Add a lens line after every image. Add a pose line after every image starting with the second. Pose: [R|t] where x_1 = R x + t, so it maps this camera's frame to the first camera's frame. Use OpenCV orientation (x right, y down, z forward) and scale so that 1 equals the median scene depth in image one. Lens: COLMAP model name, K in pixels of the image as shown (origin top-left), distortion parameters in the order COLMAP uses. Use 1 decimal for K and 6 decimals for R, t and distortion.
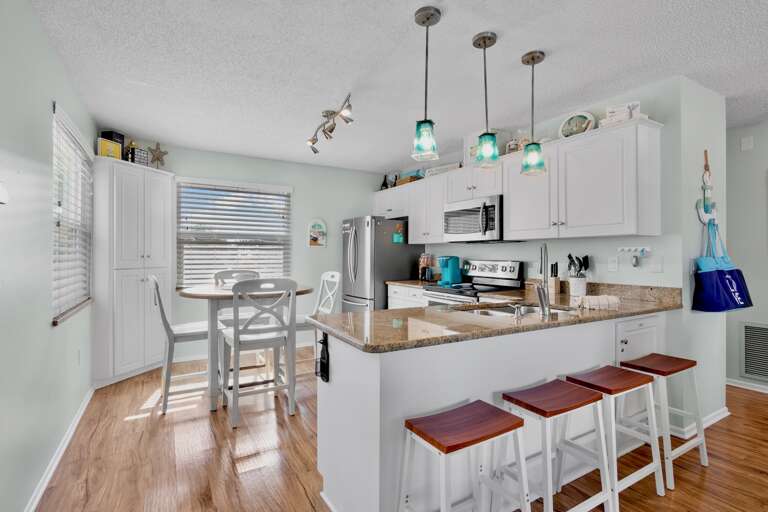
lens RADIAL K [[373.4, 0, 385.2], [0, 373.4, 250.1], [0, 0, 1]] dist [-0.003543, -0.000884]
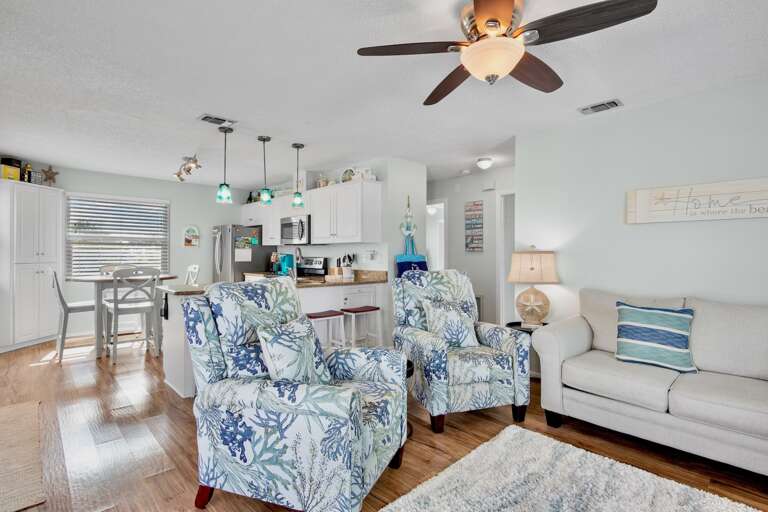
lens RADIAL K [[373.4, 0, 385.2], [0, 373.4, 250.1], [0, 0, 1]] dist [-0.003543, -0.000884]
pose [[0.975273, 0.003782, 0.220972, 0.264072], [-0.004187, 0.999990, 0.001366, -0.003724], [-0.220964, -0.002258, 0.975279, -0.571119]]
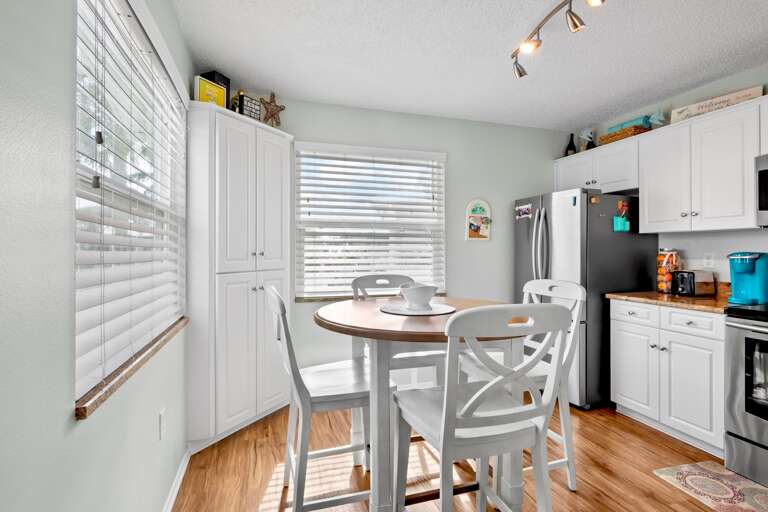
lens RADIAL K [[374.9, 0, 384.8], [0, 374.9, 244.5], [0, 0, 1]] dist [-0.004797, -0.000125]
pose [[0.974704, -0.005265, -0.223436, -0.277569], [0.003841, 0.999969, -0.006807, 0.006183], [0.223465, 0.005777, 0.974695, 0.403881]]
